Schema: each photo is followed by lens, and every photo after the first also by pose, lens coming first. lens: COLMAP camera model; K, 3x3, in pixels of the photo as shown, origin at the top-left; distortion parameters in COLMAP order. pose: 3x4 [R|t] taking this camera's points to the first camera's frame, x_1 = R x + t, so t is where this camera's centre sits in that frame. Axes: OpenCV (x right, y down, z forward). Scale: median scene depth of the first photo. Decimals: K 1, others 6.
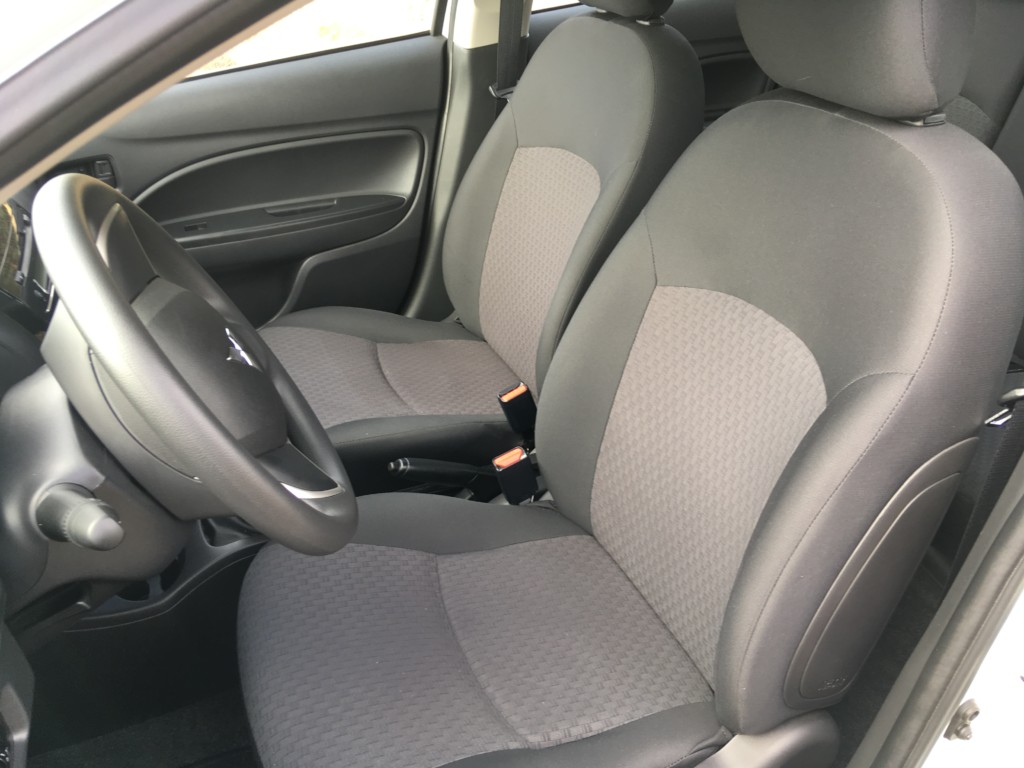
lens RADIAL K [[856.6, 0, 514.0], [0, 856.6, 381.4], [0, 0, 1]] dist [0.102012, -0.166466]
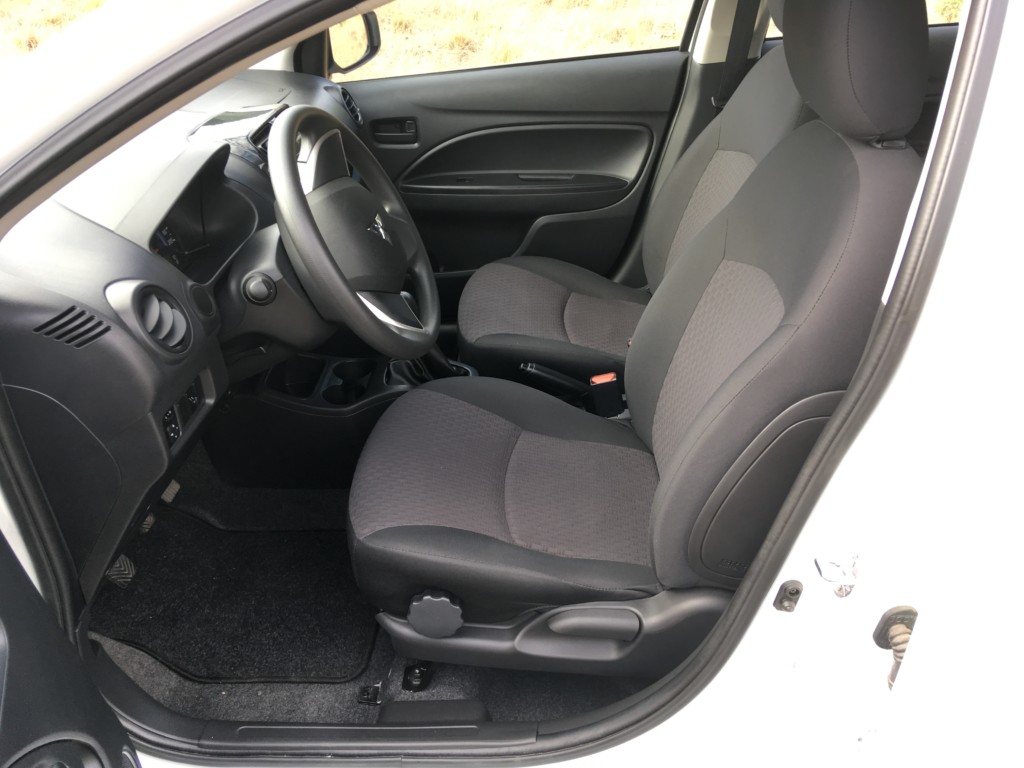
lens RADIAL K [[856.6, 0, 514.0], [0, 856.6, 381.4], [0, 0, 1]] dist [0.102012, -0.166466]
pose [[0.899887, 0.228380, -0.371544, 0.272120], [-0.232271, 0.972024, 0.034917, 0.061228], [0.369124, 0.054877, 0.927758, -0.186620]]
